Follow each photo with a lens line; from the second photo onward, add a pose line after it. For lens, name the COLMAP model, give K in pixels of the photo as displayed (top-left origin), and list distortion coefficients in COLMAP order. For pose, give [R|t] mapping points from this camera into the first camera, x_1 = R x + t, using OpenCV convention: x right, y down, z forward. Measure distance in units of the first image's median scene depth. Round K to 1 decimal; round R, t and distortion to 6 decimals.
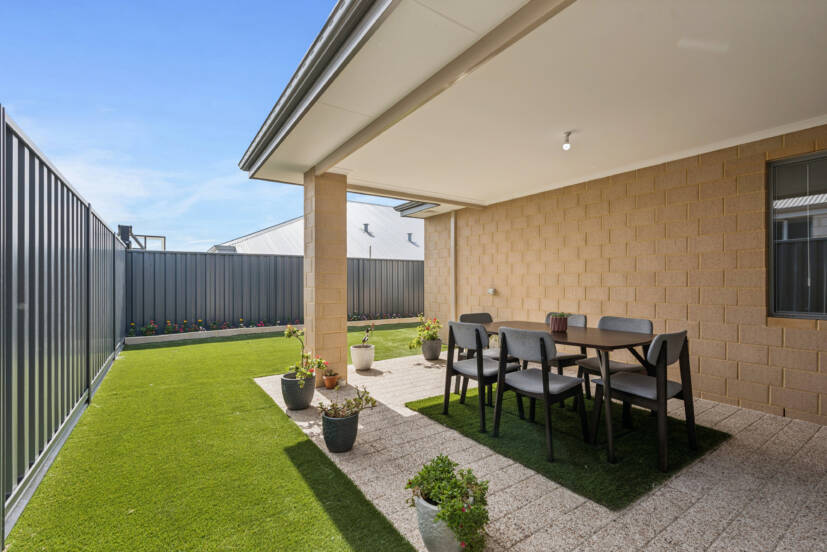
lens RADIAL K [[373.5, 0, 413.2], [0, 373.5, 282.6], [0, 0, 1]] dist [-0.008867, 0.003176]
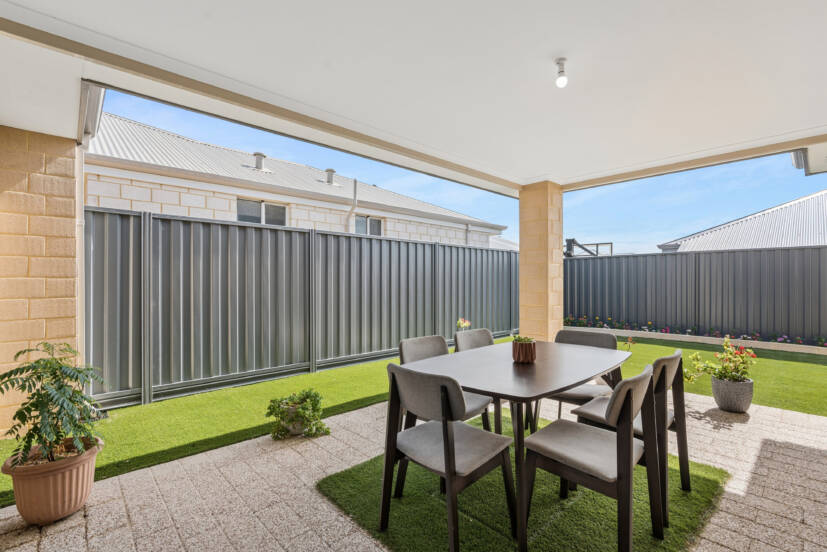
lens RADIAL K [[373.5, 0, 415.4], [0, 373.5, 282.8], [0, 0, 1]] dist [-0.008867, 0.003176]
pose [[0.152245, 0.002706, -0.988339, 0.744043], [-0.003288, 0.999992, 0.002232, -0.005882], [0.988337, 0.002910, 0.152253, 0.498454]]
